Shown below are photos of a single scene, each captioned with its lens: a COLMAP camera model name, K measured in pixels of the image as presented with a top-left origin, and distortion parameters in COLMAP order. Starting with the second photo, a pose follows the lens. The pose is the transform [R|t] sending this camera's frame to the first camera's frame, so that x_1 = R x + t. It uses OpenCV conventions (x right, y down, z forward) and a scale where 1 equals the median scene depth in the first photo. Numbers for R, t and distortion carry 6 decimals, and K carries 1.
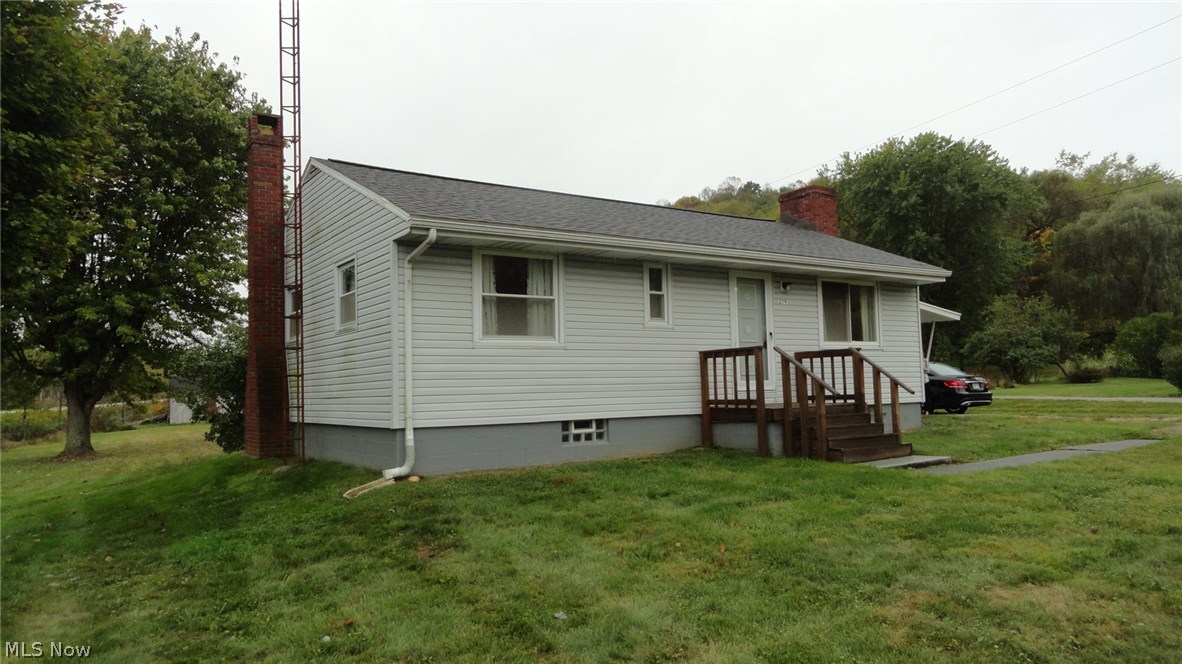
lens RADIAL K [[829.4, 0, 591.0], [0, 829.4, 332.0], [0, 0, 1]] dist [0.001810, -0.000248]
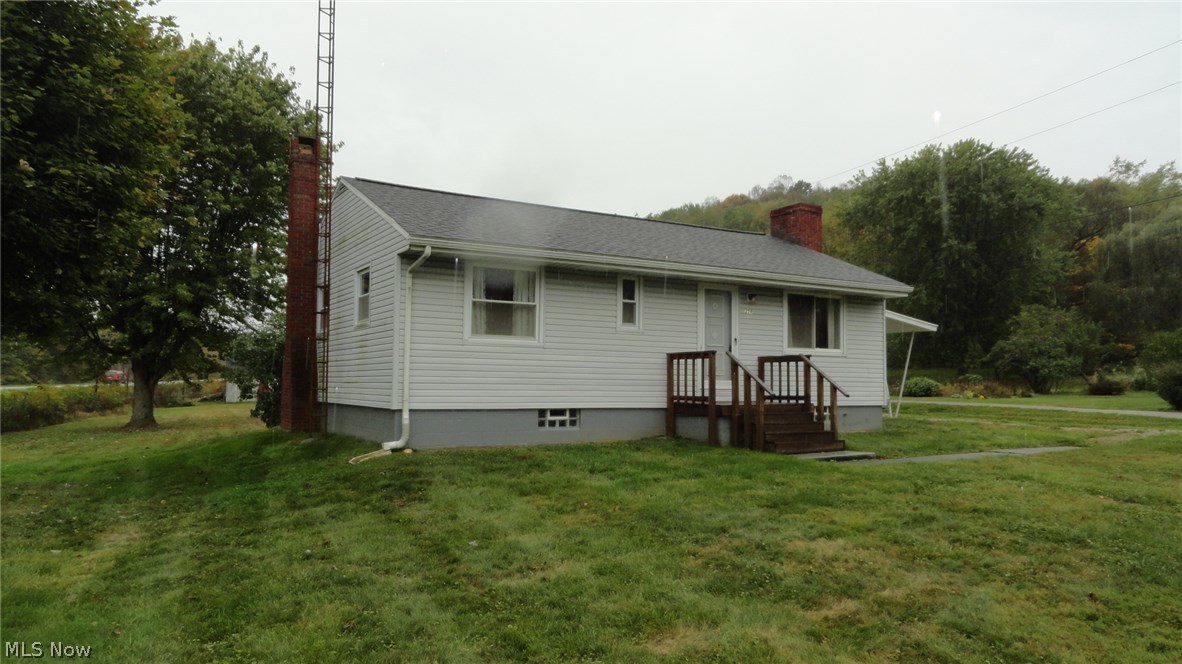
lens RADIAL K [[836.9, 0, 591.0], [0, 836.9, 332.0], [0, 0, 1]] dist [-0.000706, 0.000259]
pose [[0.997474, 0.031832, -0.063503, 0.088098], [-0.031350, 0.999472, 0.008573, -0.011358], [0.063742, -0.006560, 0.997945, -0.142716]]
